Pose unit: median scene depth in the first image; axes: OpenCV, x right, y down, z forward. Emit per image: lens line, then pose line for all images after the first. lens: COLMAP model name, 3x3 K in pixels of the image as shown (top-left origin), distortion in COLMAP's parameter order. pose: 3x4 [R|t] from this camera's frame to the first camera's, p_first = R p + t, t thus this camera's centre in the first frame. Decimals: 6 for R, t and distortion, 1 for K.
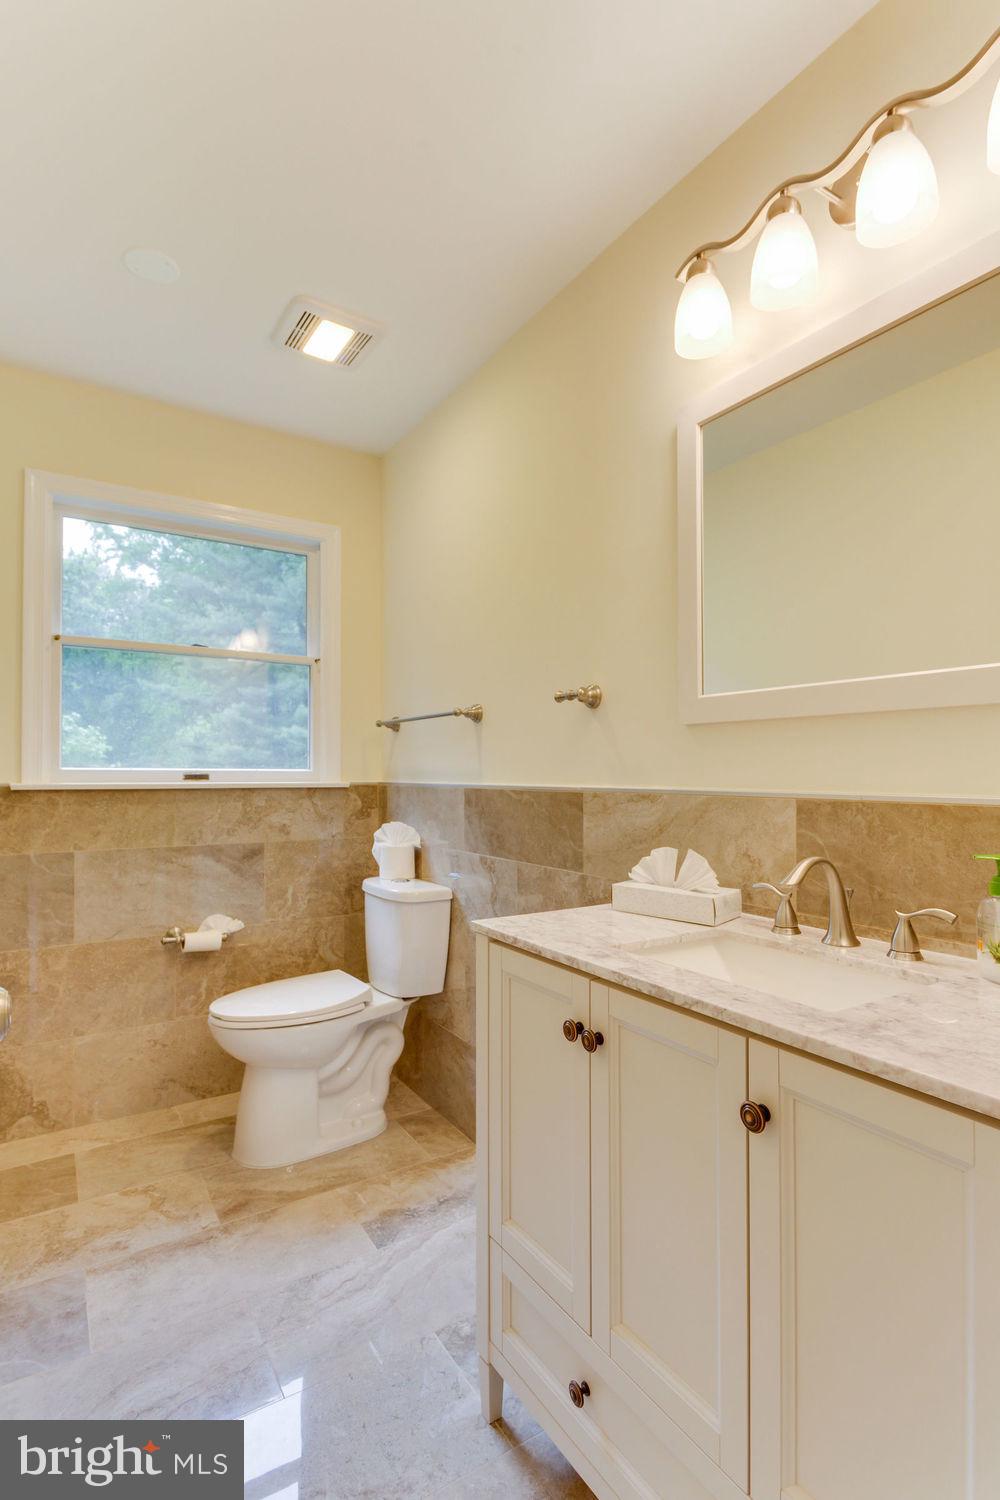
lens RADIAL K [[735.3, 0, 500.0], [0, 735.3, 750.0], [0, 0, 1]] dist [0.000645, 0.000148]
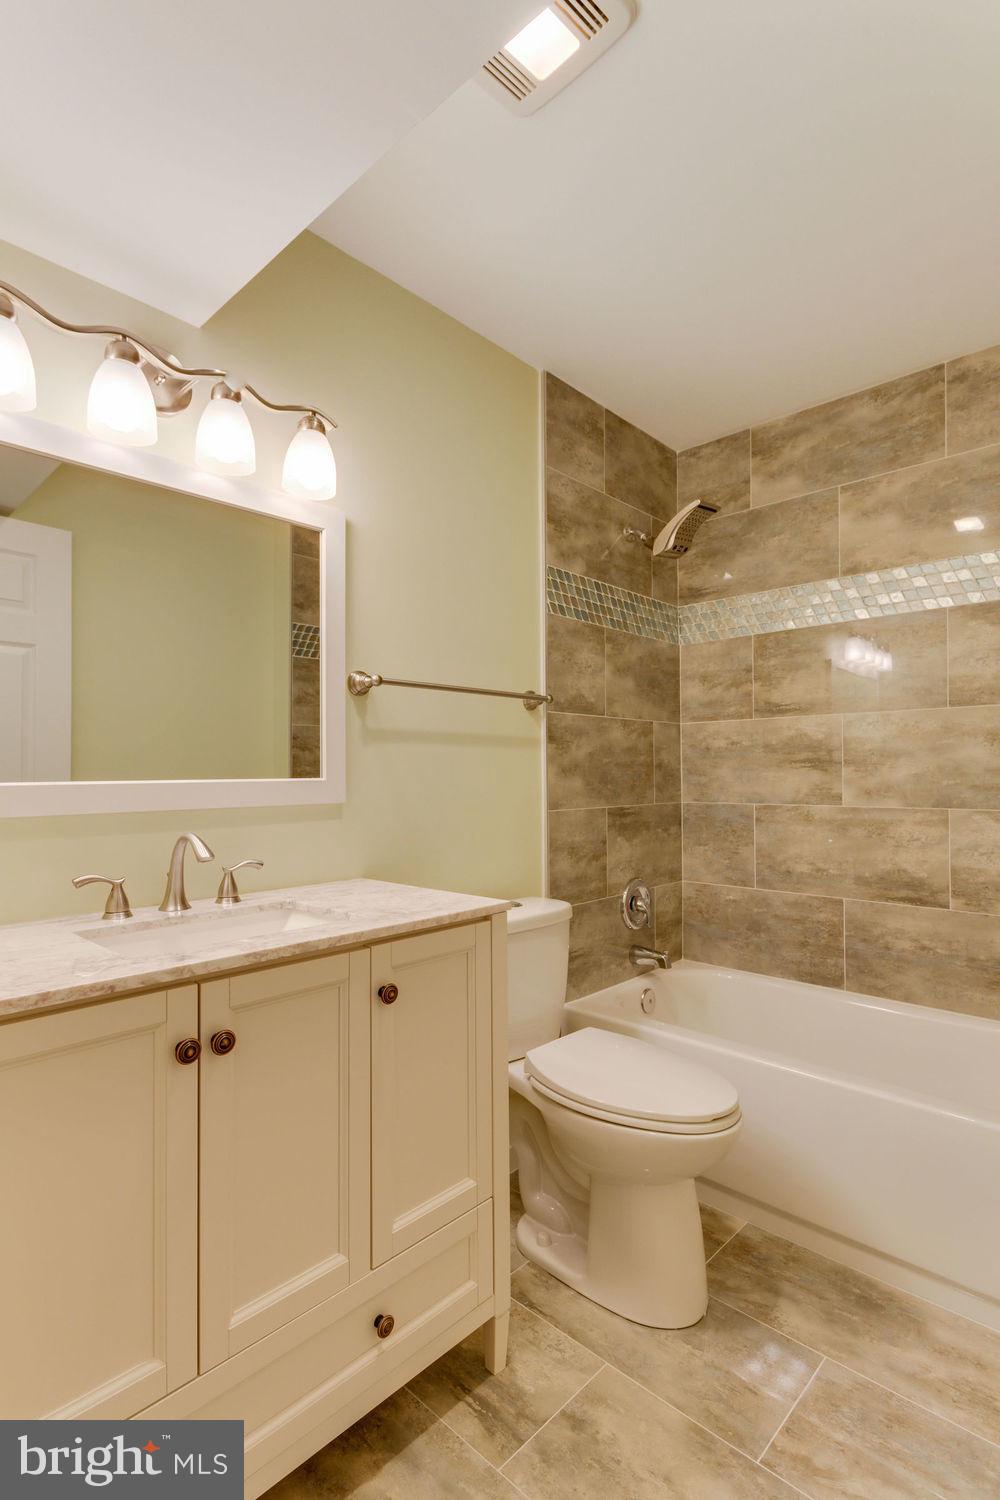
lens RADIAL K [[735.3, 0, 500.0], [0, 735.3, 750.0], [0, 0, 1]] dist [0.000645, 0.000148]
pose [[-0.243703, 0.034055, 0.969252, -0.809546], [-0.017763, 0.999059, -0.039569, 0.063788], [-0.969687, -0.026859, -0.242869, 0.865315]]
